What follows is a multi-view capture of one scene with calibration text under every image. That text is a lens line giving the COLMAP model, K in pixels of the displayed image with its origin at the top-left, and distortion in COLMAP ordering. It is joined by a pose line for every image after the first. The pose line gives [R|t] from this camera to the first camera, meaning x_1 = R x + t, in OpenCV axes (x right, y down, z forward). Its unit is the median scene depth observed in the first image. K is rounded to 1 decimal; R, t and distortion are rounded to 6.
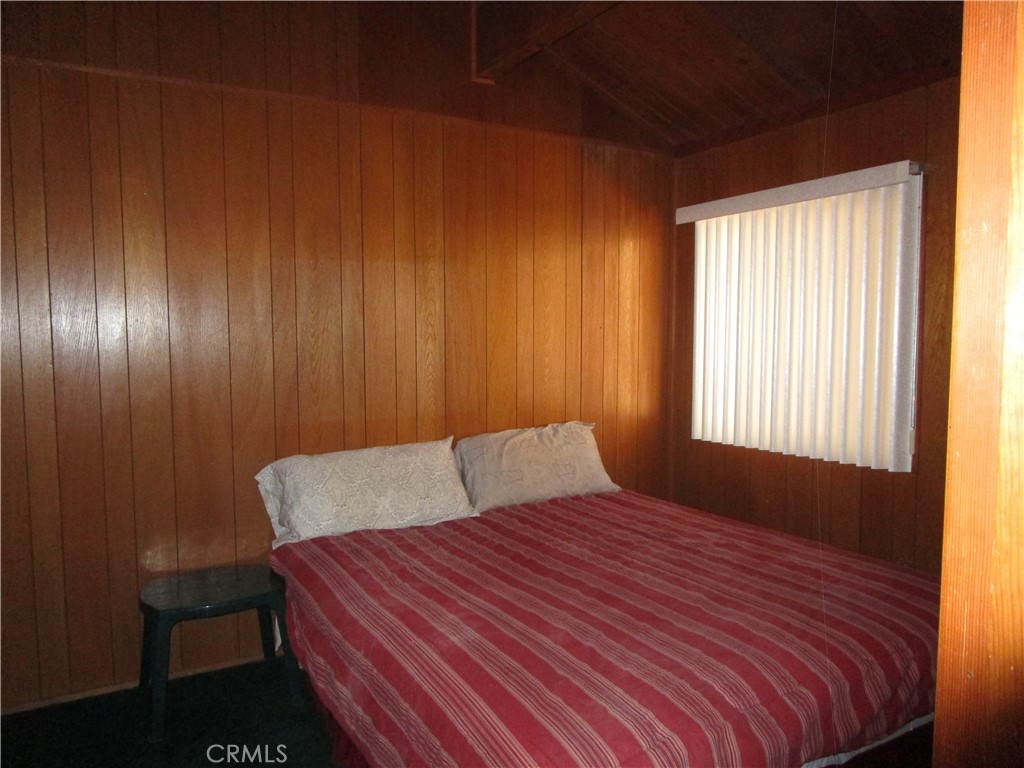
lens RADIAL K [[735.2, 0, 506.0], [0, 735.2, 384.0], [0, 0, 1]] dist [-0.017926, -0.001426]
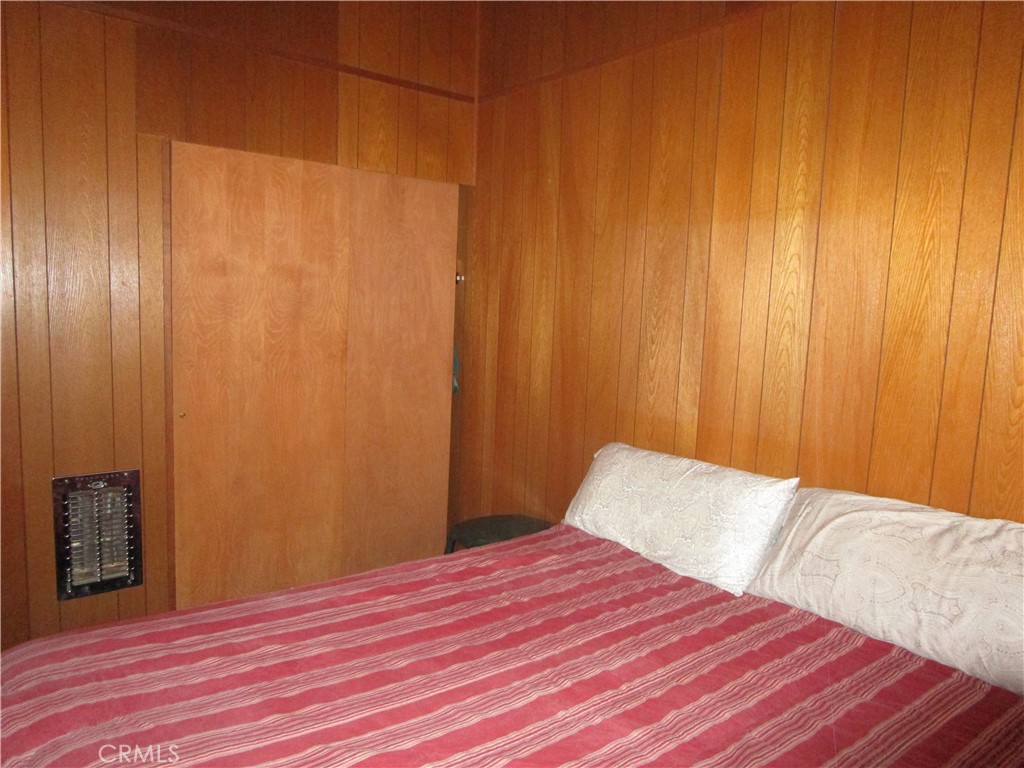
lens RADIAL K [[735.2, 0, 506.0], [0, 735.2, 384.0], [0, 0, 1]] dist [-0.017926, -0.001426]
pose [[0.132631, 0.123232, -0.983475, 0.540004], [-0.118023, 0.987145, 0.107775, -0.054117], [0.984114, 0.101779, 0.145470, 0.654515]]
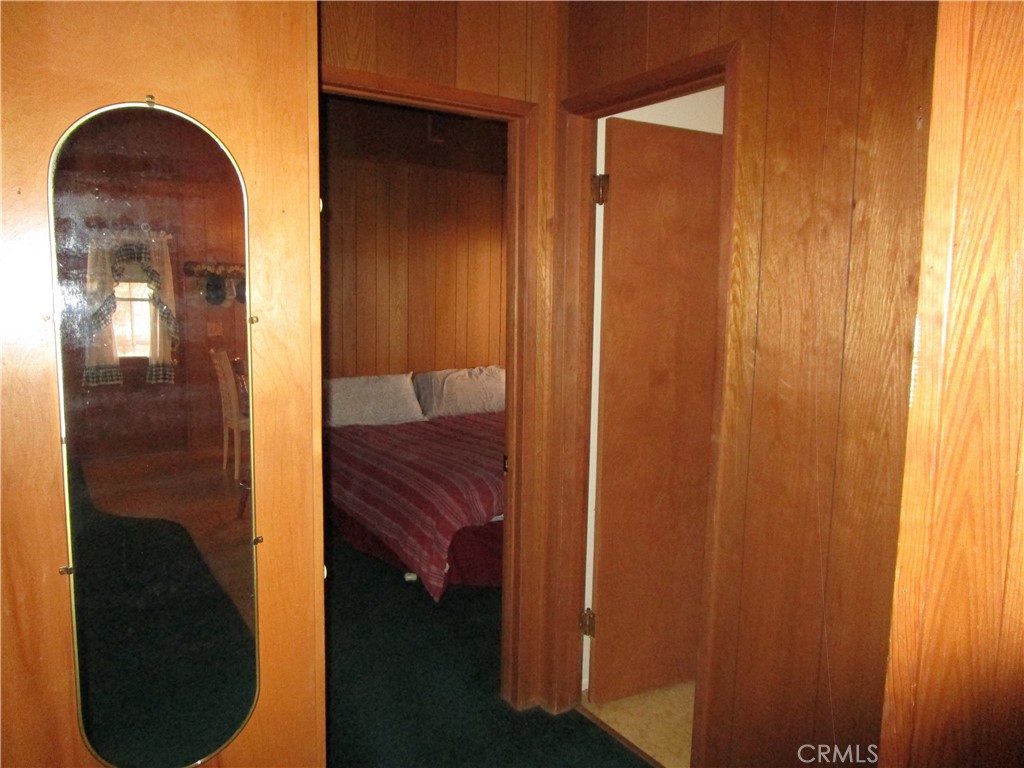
lens RADIAL K [[735.2, 0, 506.0], [0, 735.2, 384.0], [0, 0, 1]] dist [-0.017926, -0.001426]
pose [[0.999027, 0.017387, 0.040522, 0.062943], [-0.018661, 0.999337, 0.031269, 0.045641], [-0.039951, -0.031994, 0.998689, -0.559674]]
